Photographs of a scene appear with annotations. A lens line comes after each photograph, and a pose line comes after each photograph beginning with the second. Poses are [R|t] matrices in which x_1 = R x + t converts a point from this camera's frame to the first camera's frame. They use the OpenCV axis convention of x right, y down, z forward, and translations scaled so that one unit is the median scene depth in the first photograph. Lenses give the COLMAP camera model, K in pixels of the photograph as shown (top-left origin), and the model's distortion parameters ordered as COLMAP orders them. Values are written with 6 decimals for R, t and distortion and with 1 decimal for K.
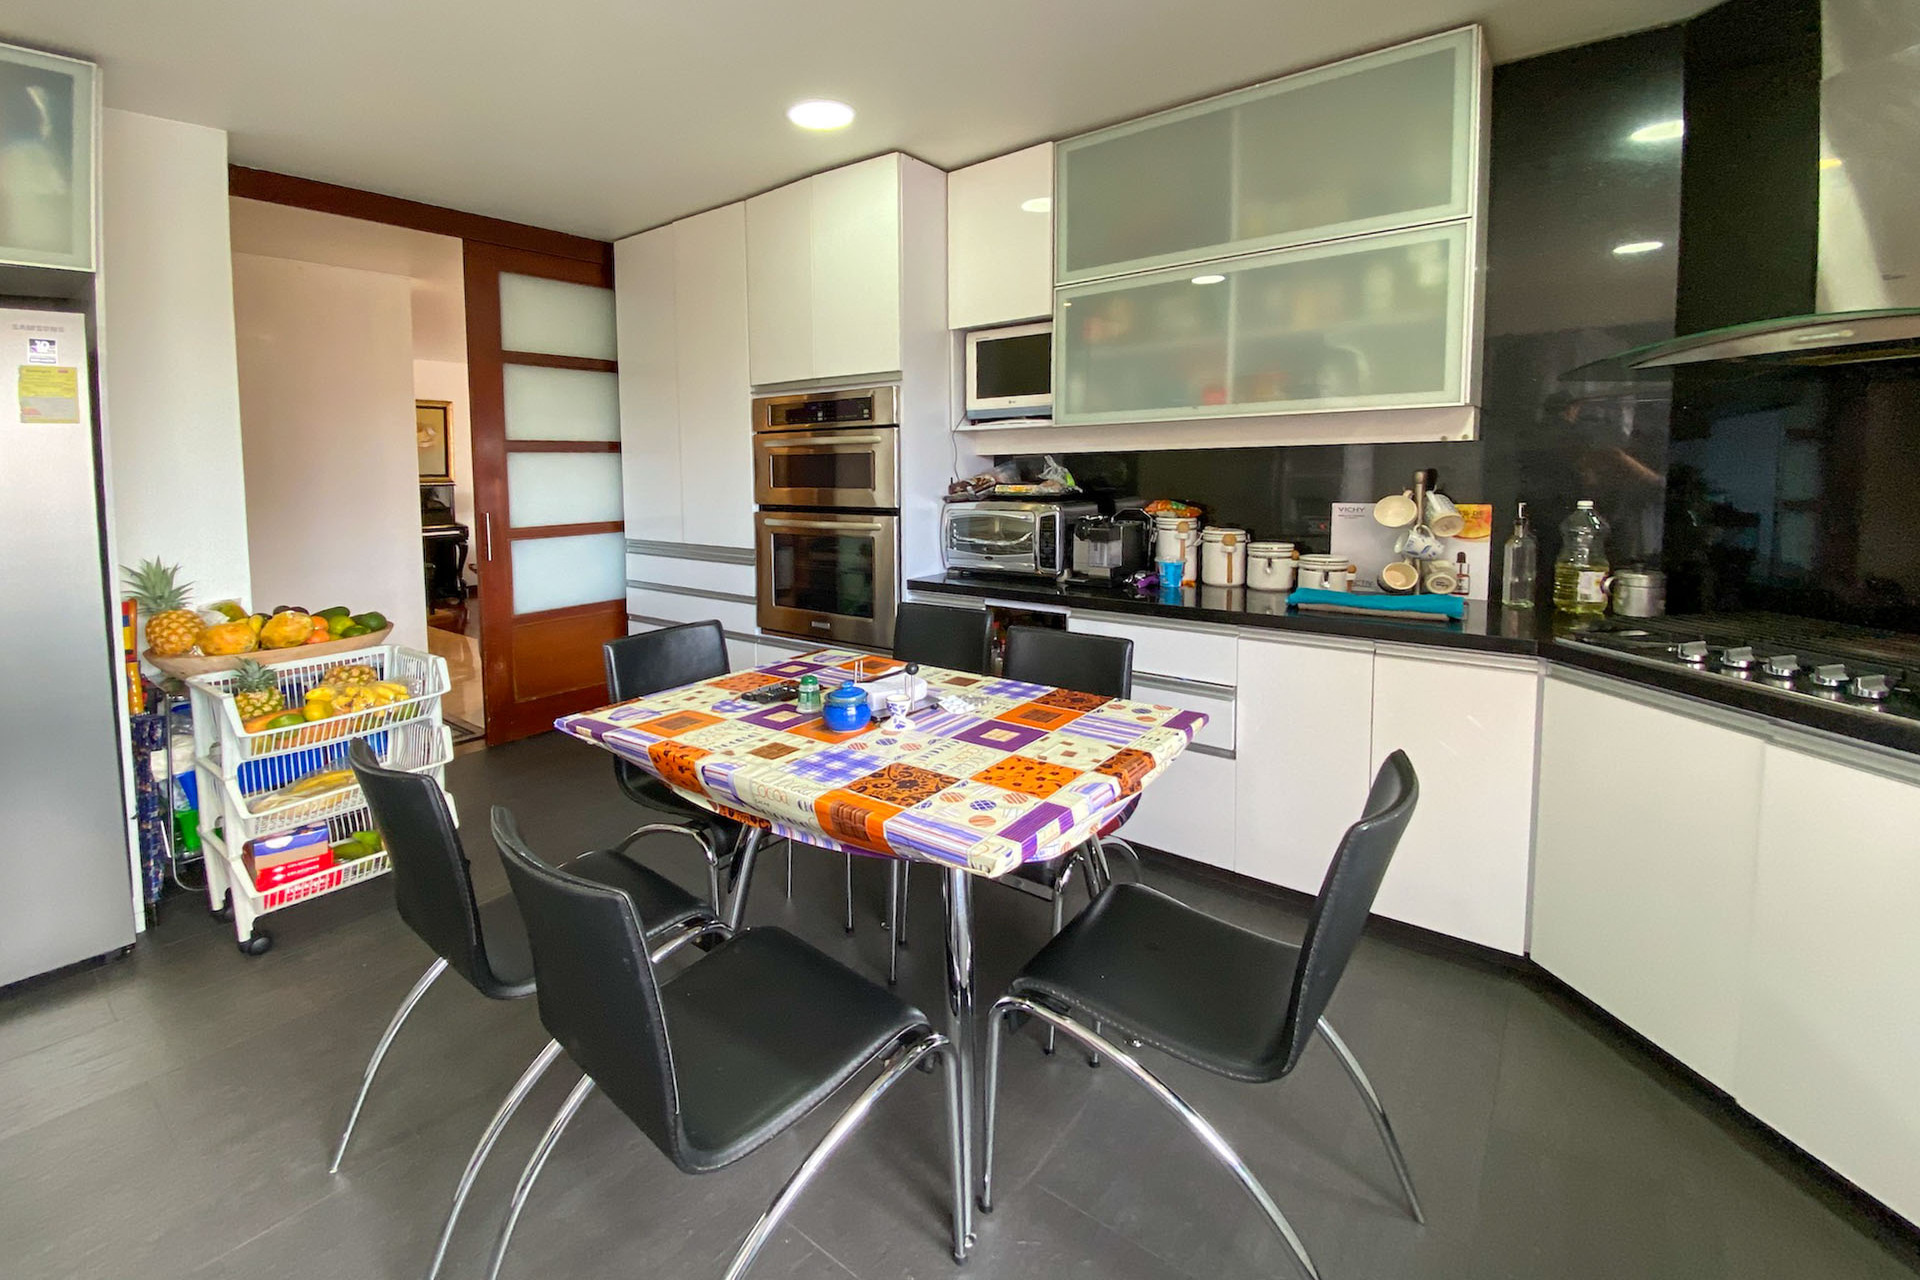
lens RADIAL K [[801.1, 0, 931.3], [0, 801.1, 581.9], [0, 0, 1]] dist [0.013662, -0.019137]
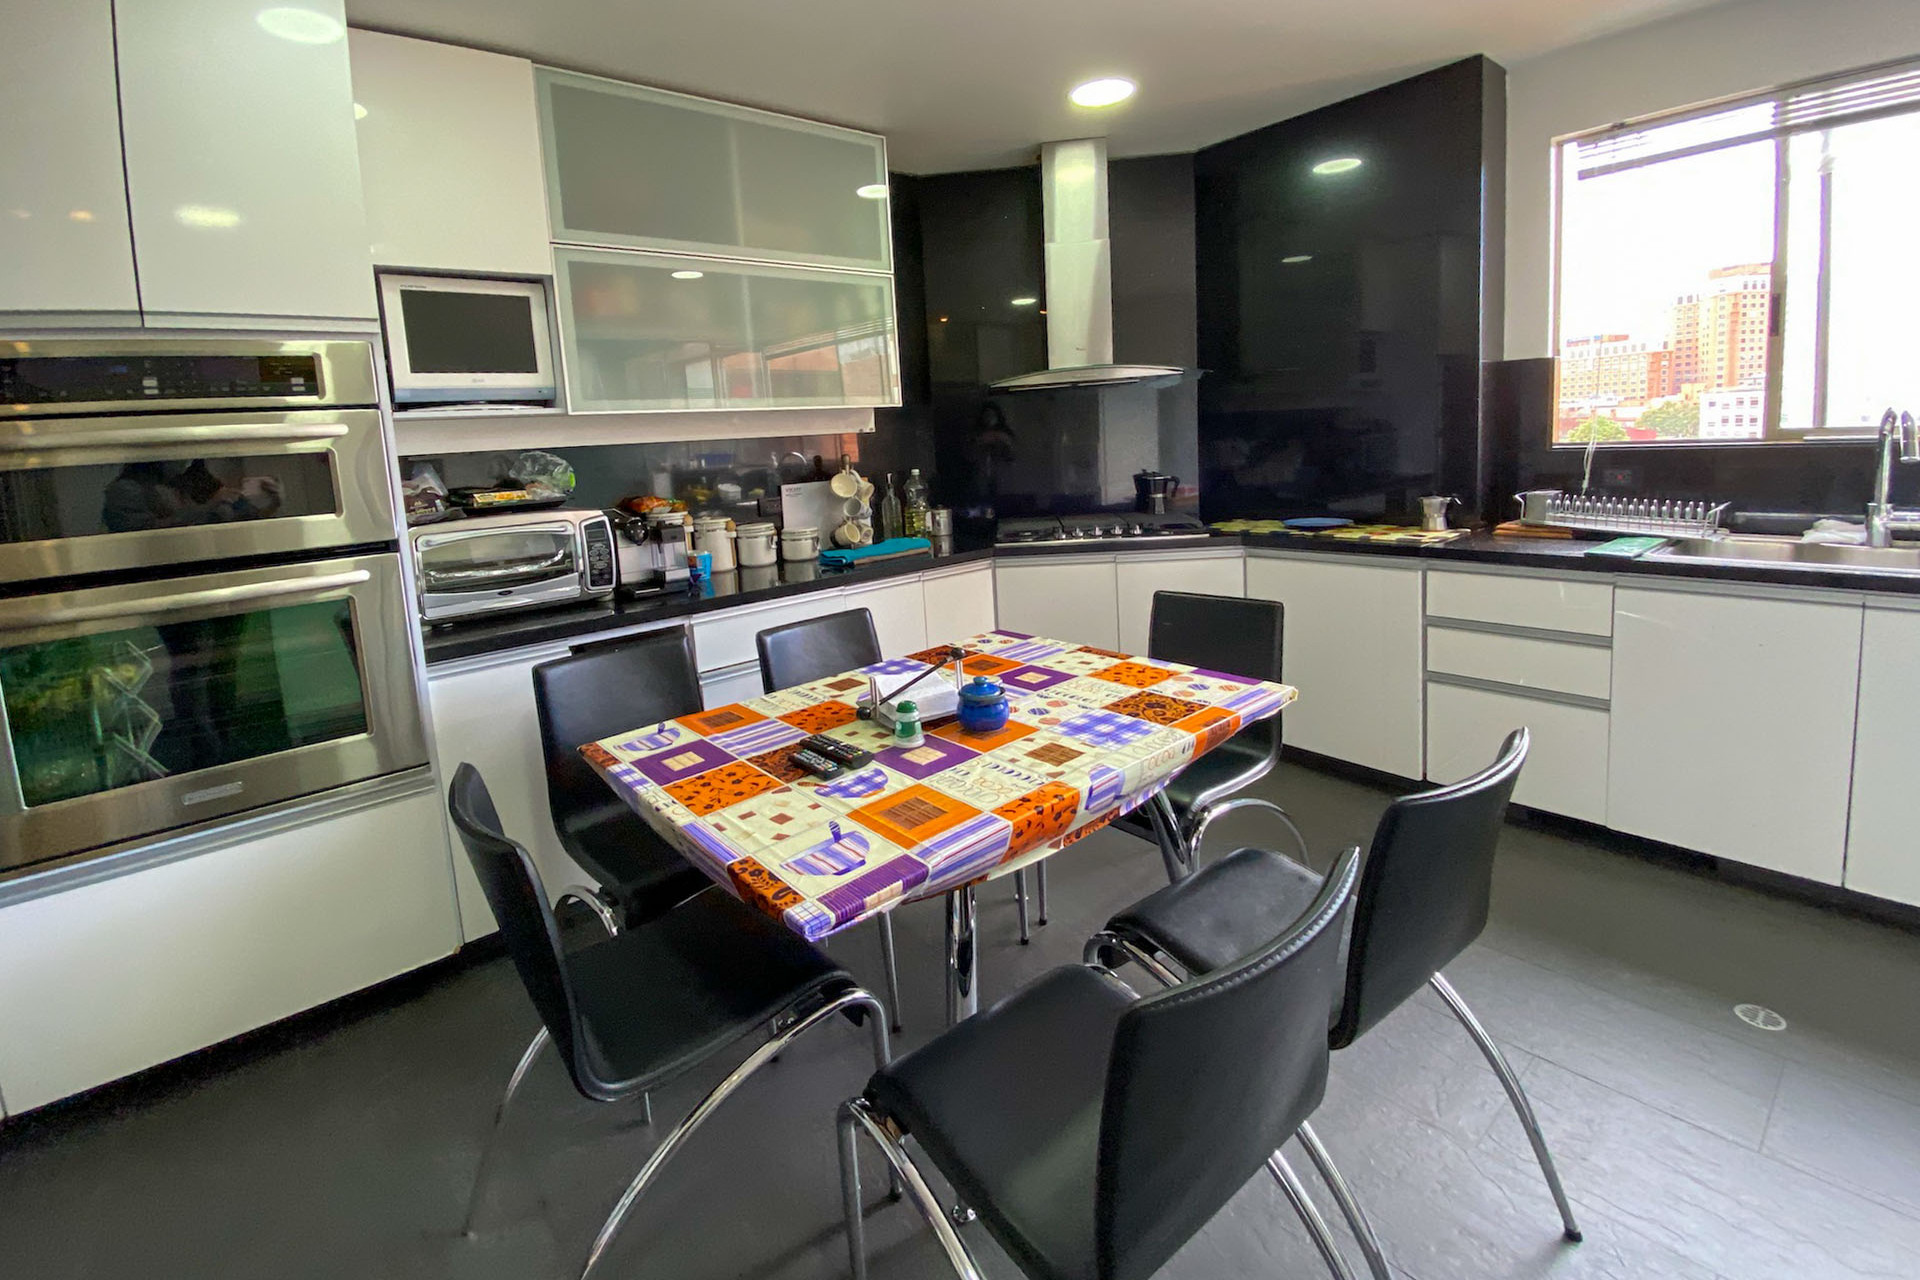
lens RADIAL K [[816.7, 0, 925.5], [0, 816.7, 560.8], [0, 0, 1]] dist [-0.001378, -0.010178]
pose [[0.235134, -0.144868, 0.961106, -0.589786], [0.195954, 0.975592, 0.099112, -0.062229], [-0.952005, 0.165028, 0.257783, 0.483114]]
